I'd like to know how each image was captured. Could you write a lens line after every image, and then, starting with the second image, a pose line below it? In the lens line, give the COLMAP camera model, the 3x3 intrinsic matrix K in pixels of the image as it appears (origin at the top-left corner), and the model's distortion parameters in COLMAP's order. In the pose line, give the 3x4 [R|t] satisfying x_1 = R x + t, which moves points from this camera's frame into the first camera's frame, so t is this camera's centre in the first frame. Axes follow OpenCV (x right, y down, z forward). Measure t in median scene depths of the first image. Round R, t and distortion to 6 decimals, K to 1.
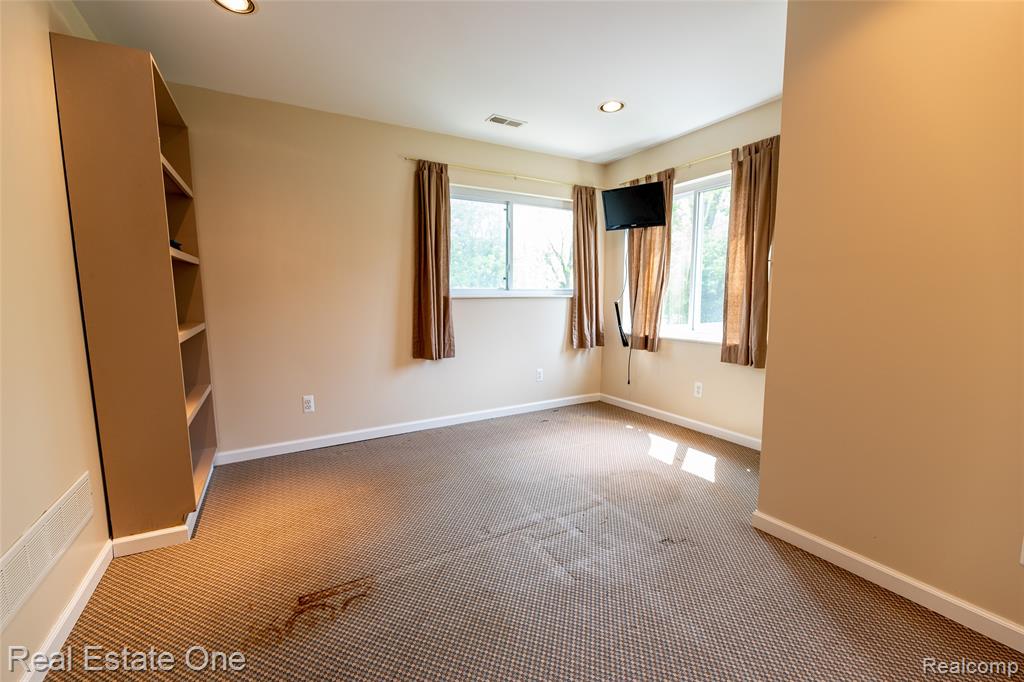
lens RADIAL K [[420.1, 0, 507.4], [0, 420.1, 337.8], [0, 0, 1]] dist [-0.002012, -0.002137]
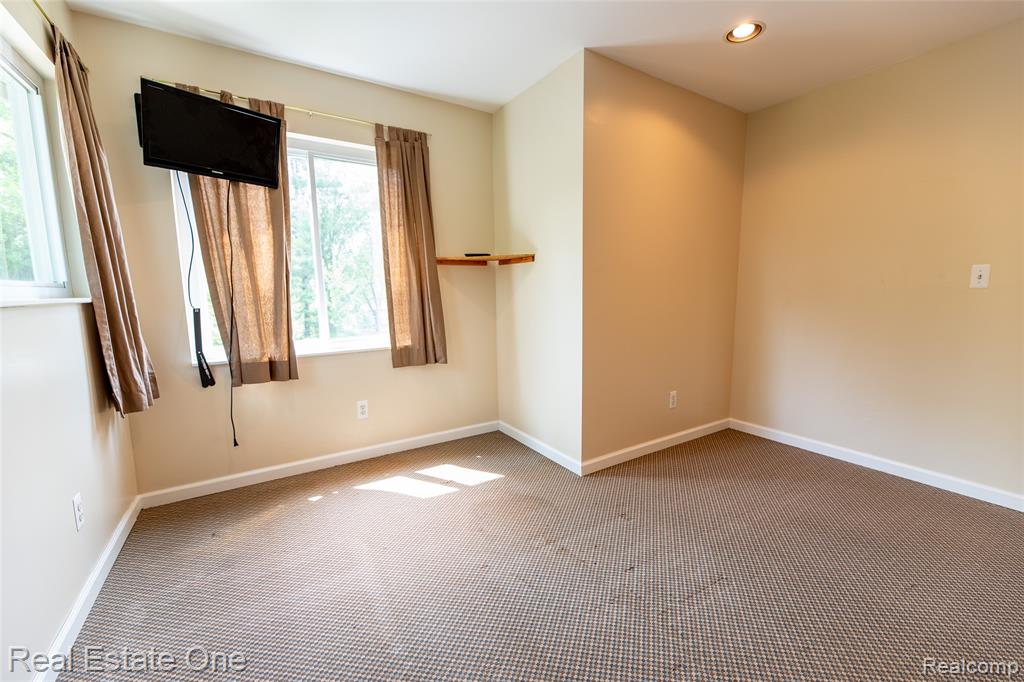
lens RADIAL K [[420.1, 0, 509.9], [0, 420.1, 347.7], [0, 0, 1]] dist [-0.002012, -0.002137]
pose [[-0.059231, -0.130242, 0.989711, -0.351763], [0.118082, 0.983577, 0.136502, -0.071926], [-0.991236, 0.124952, -0.042879, 0.734311]]
